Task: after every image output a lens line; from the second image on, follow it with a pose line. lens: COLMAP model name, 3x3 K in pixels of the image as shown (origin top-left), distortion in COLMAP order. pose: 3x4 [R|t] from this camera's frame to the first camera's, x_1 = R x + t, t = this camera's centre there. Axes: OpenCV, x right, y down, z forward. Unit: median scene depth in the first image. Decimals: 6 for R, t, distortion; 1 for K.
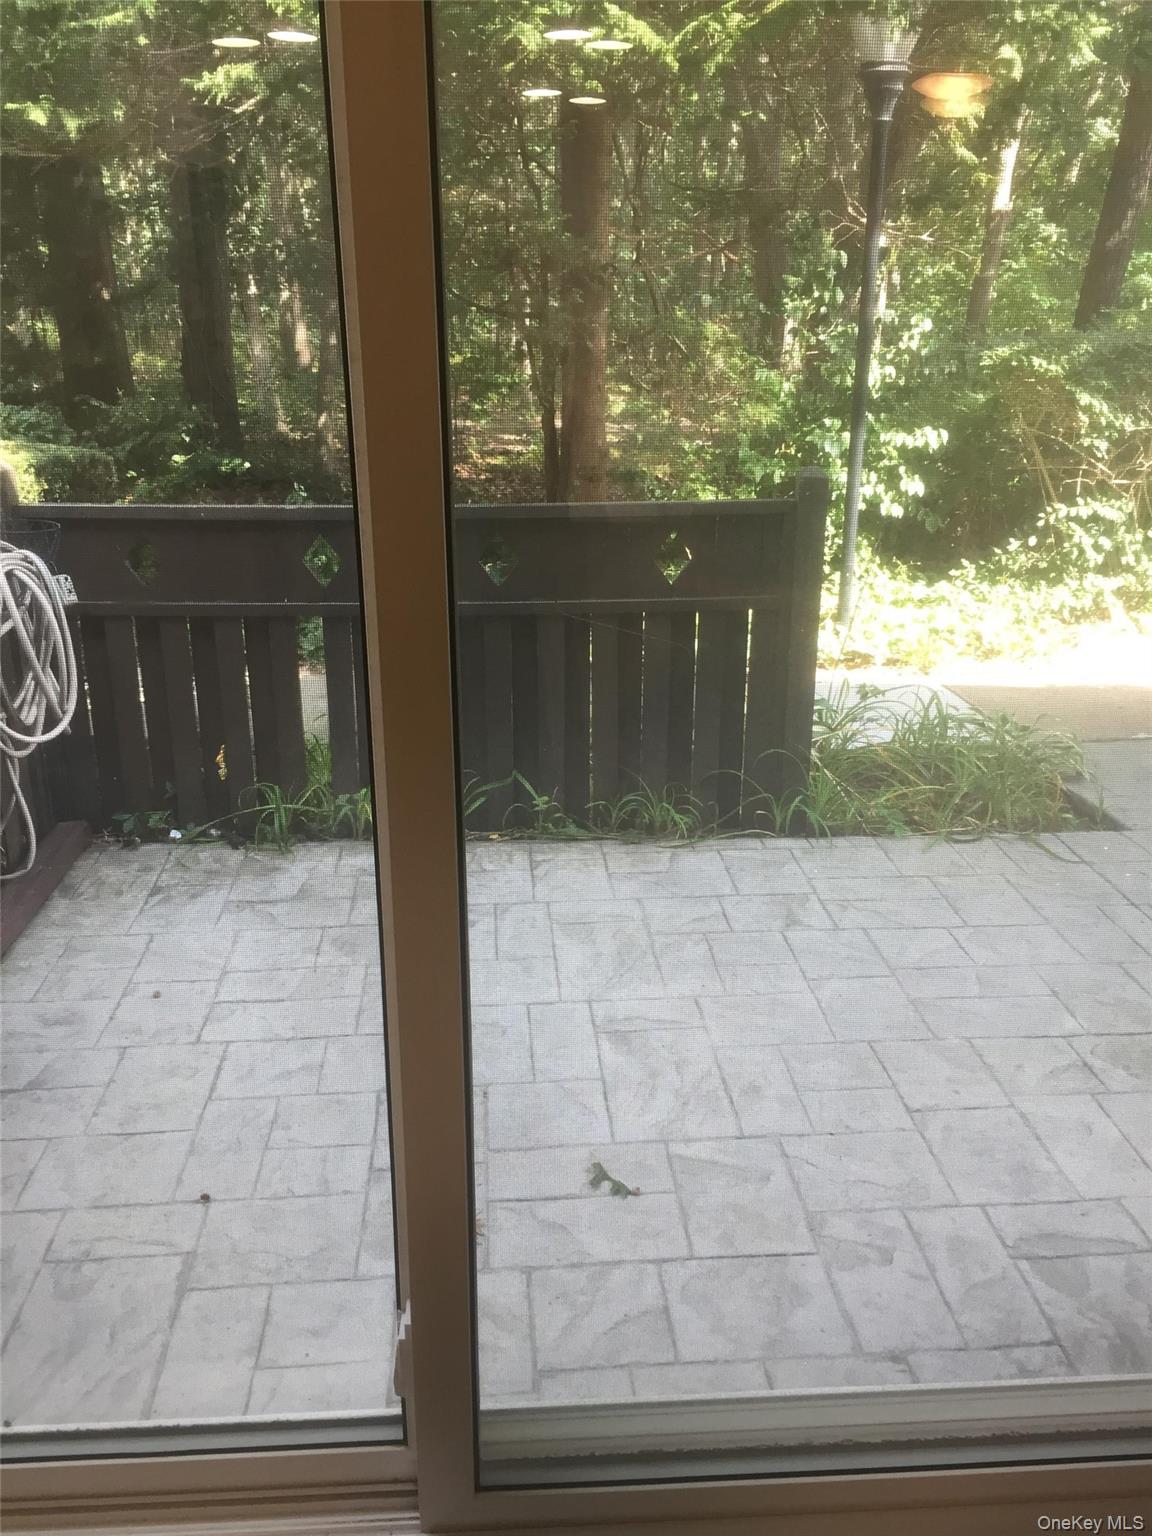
lens RADIAL K [[1292.4, 0, 578.0], [0, 1292.4, 768.4], [0, 0, 1]] dist [0.006502, 0.000247]
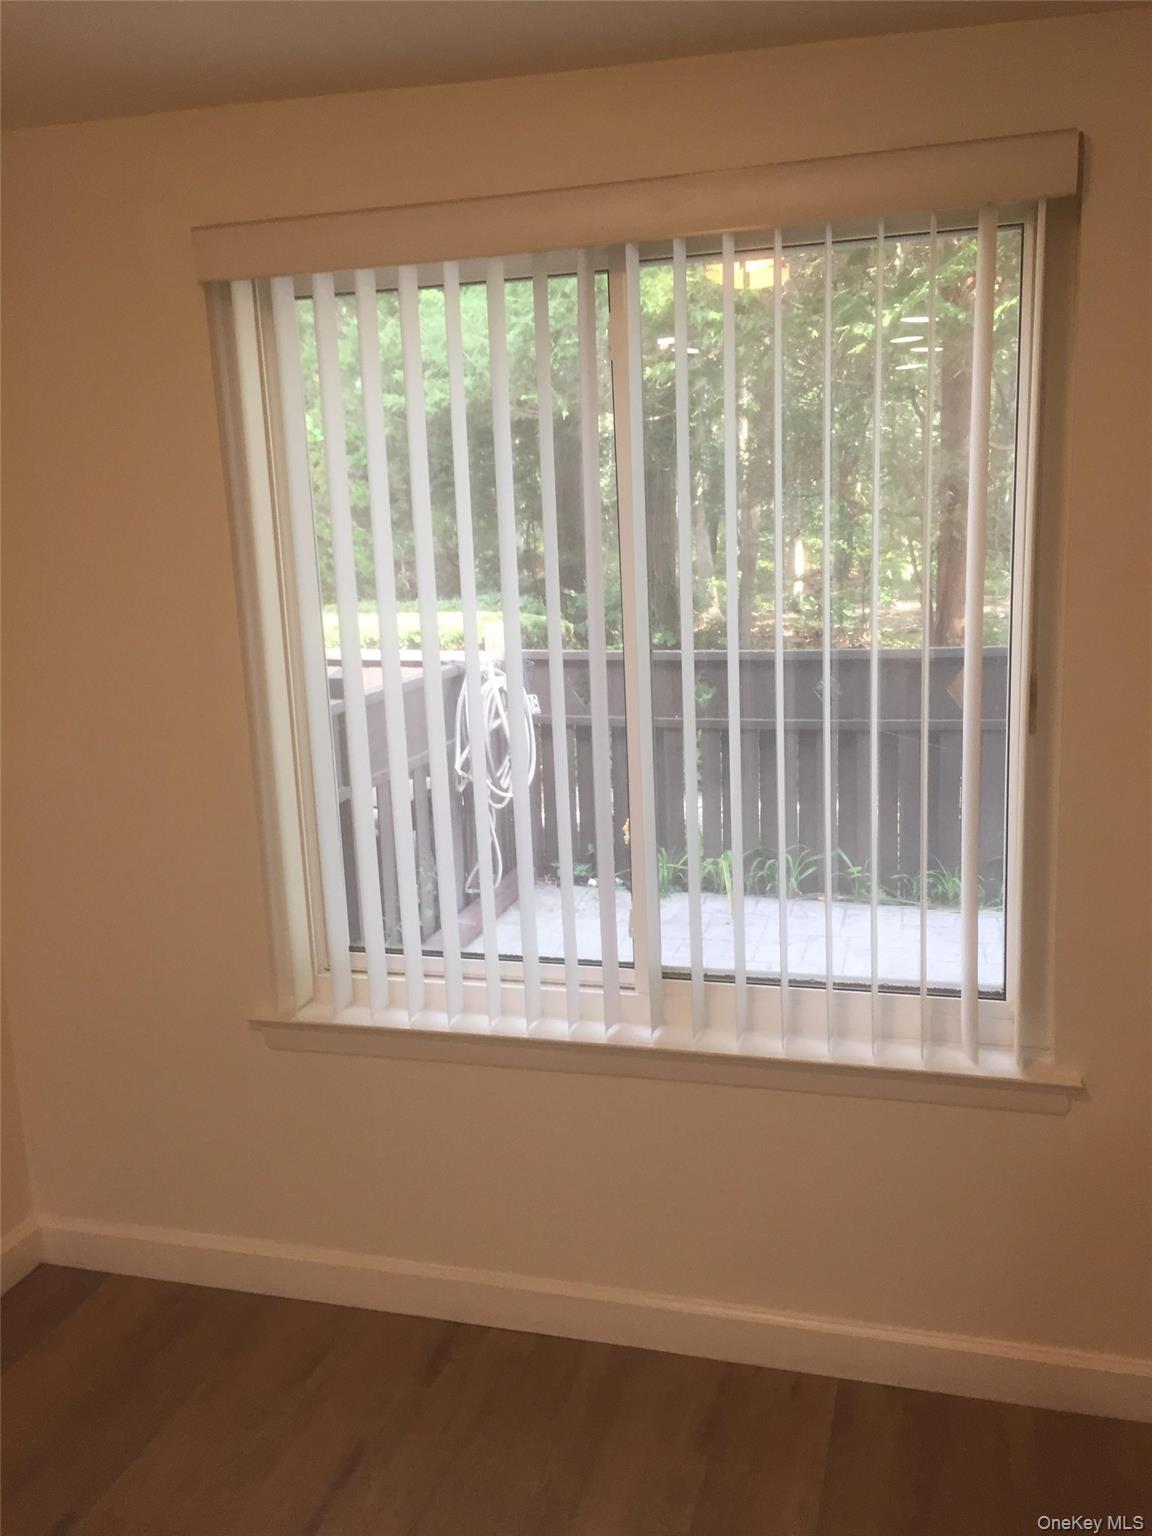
lens RADIAL K [[1292.4, 0, 574.9], [0, 1292.4, 769.7], [0, 0, 1]] dist [0.006502, 0.000247]
pose [[0.941964, 0.025972, -0.334707, 0.153636], [-0.074630, 0.988255, -0.133348, 0.131790], [0.327313, 0.150588, 0.932839, -0.373766]]
